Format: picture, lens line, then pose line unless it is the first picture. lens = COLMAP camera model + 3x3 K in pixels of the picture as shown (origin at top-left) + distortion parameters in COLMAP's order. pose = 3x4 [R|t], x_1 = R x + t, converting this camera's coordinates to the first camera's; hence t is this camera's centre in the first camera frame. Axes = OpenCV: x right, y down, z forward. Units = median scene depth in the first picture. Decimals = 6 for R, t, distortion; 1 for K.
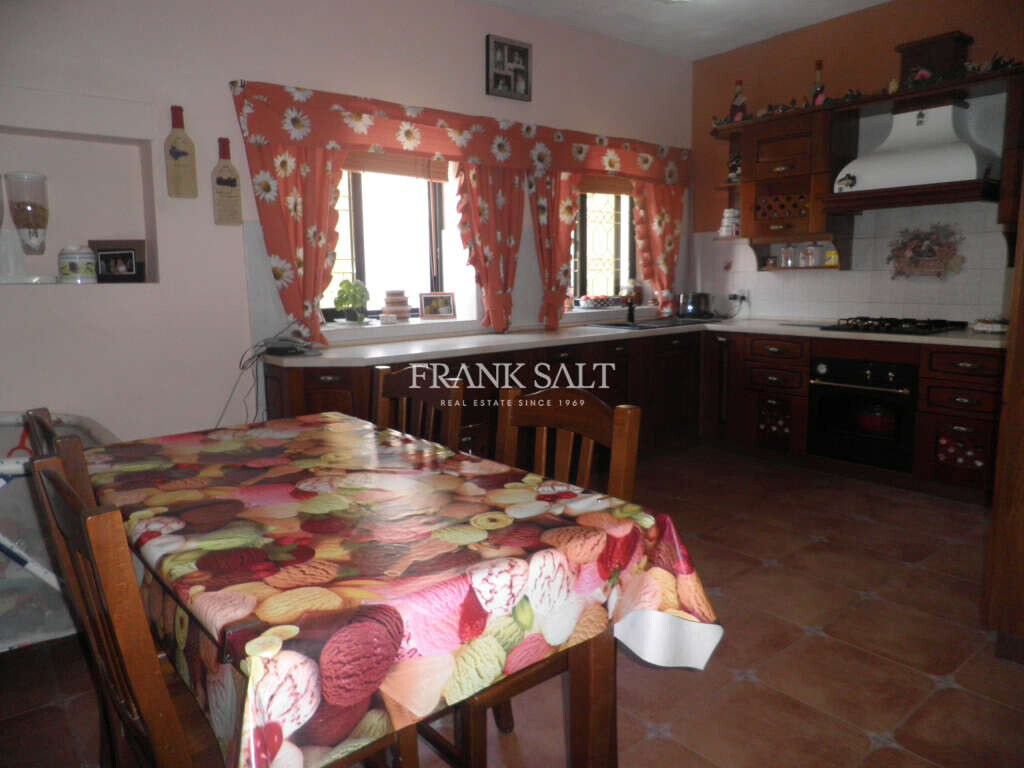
lens RADIAL K [[717.1, 0, 506.4], [0, 717.1, 381.1], [0, 0, 1]] dist [-0.019881, -0.003573]
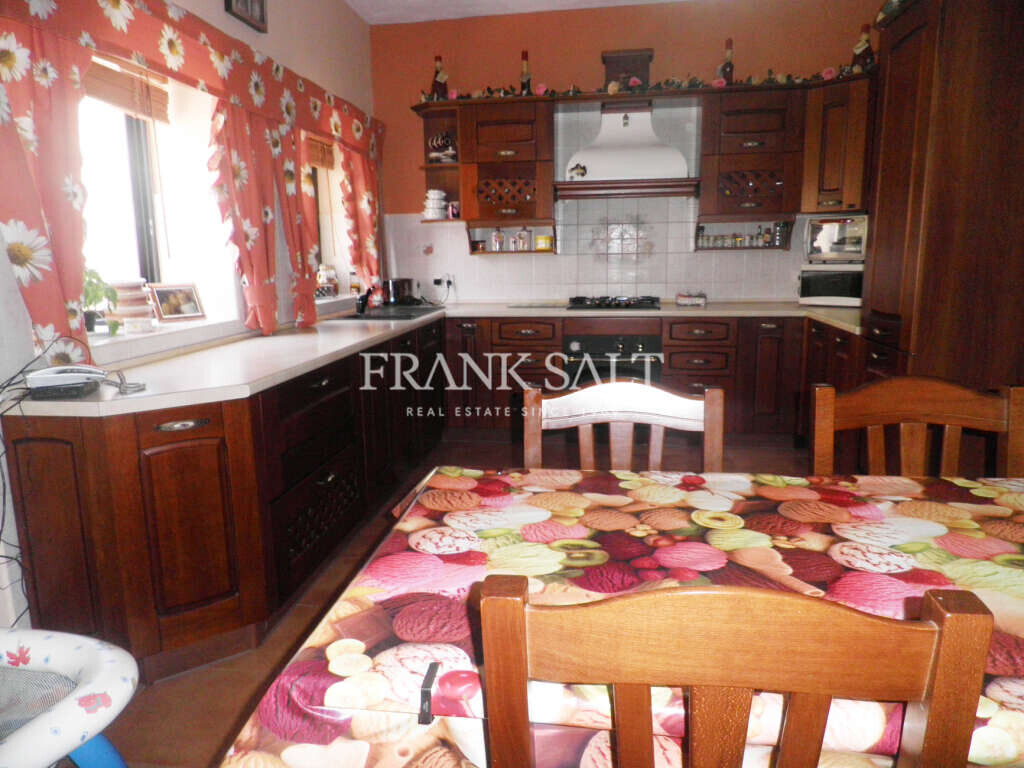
lens RADIAL K [[717.1, 0, 510.9], [0, 717.1, 385.1], [0, 0, 1]] dist [-0.019881, -0.003573]
pose [[0.721186, -0.119110, 0.682425, -0.355965], [0.104184, 0.992552, 0.063138, -0.036322], [-0.684862, 0.025564, 0.728224, 0.278240]]
